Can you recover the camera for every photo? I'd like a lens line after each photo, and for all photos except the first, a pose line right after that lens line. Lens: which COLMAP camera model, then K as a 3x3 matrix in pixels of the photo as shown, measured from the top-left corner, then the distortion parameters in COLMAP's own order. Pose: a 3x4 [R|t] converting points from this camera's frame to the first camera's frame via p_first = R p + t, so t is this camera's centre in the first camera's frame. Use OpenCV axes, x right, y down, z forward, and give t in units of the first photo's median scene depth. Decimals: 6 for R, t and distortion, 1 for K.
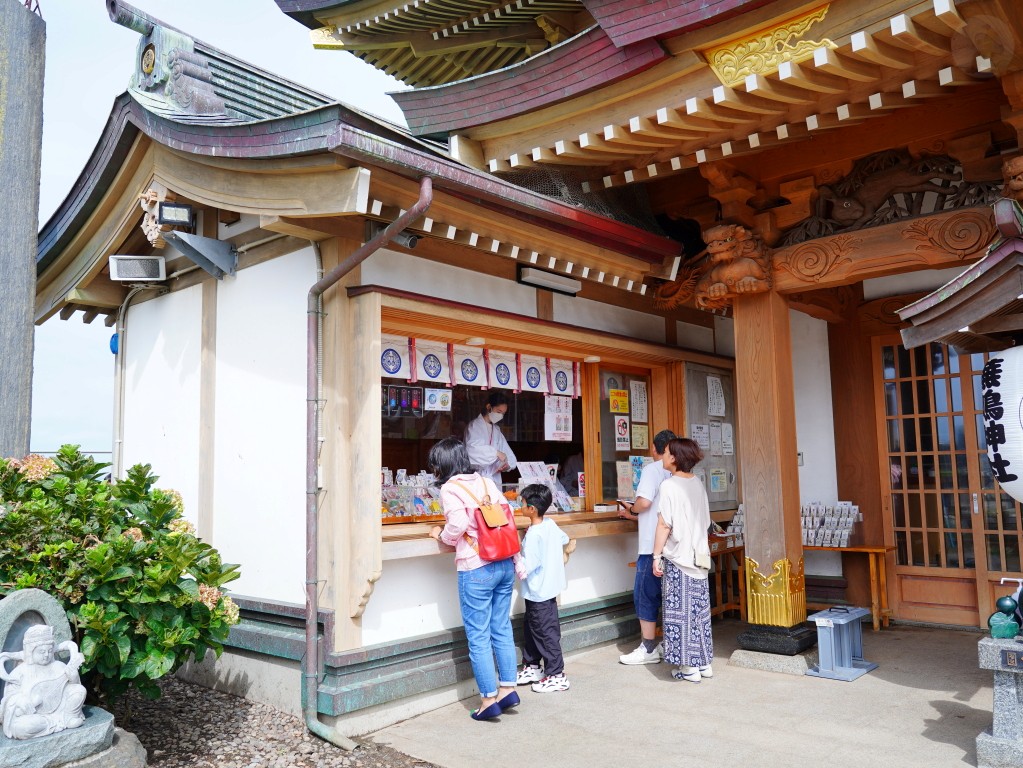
lens RADIAL K [[823.9, 0, 514.6], [0, 823.9, 384.4], [0, 0, 1]] dist [-0.000780, 0.006856]
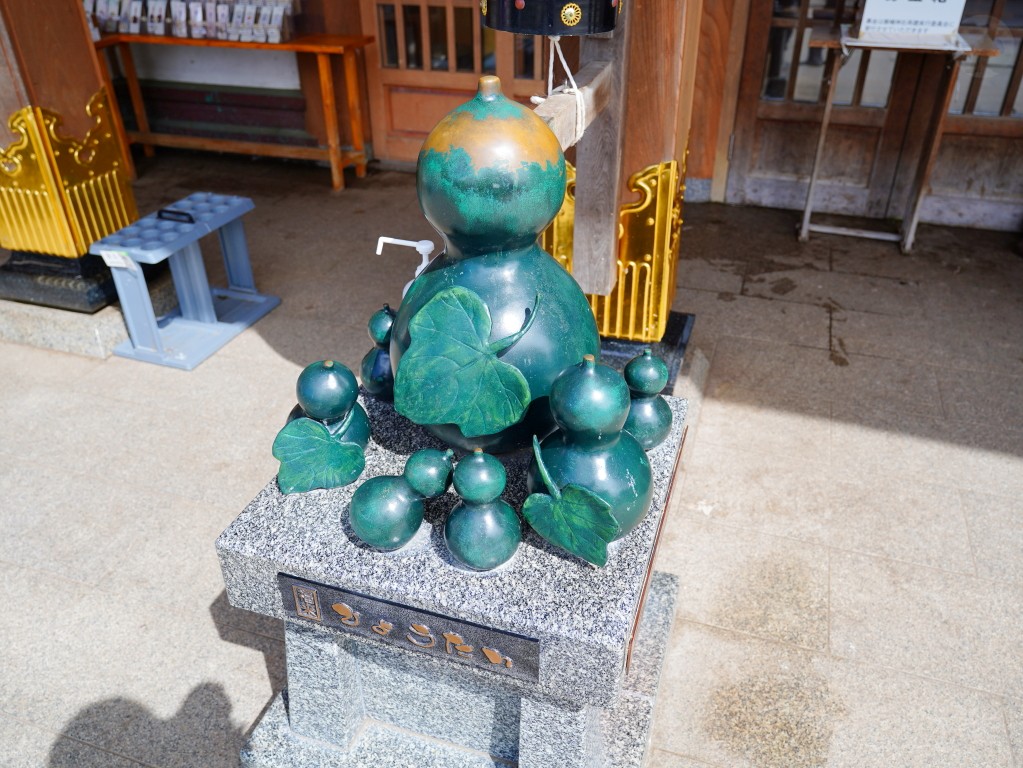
lens RADIAL K [[807.2, 0, 512.9], [0, 807.2, 383.4], [0, 0, 1]] dist [-0.000689, -0.003248]
pose [[0.919311, -0.190780, 0.344195, 0.327222], [-0.057560, 0.800037, 0.597183, 0.057232], [-0.389300, -0.568808, 0.724502, 0.454020]]
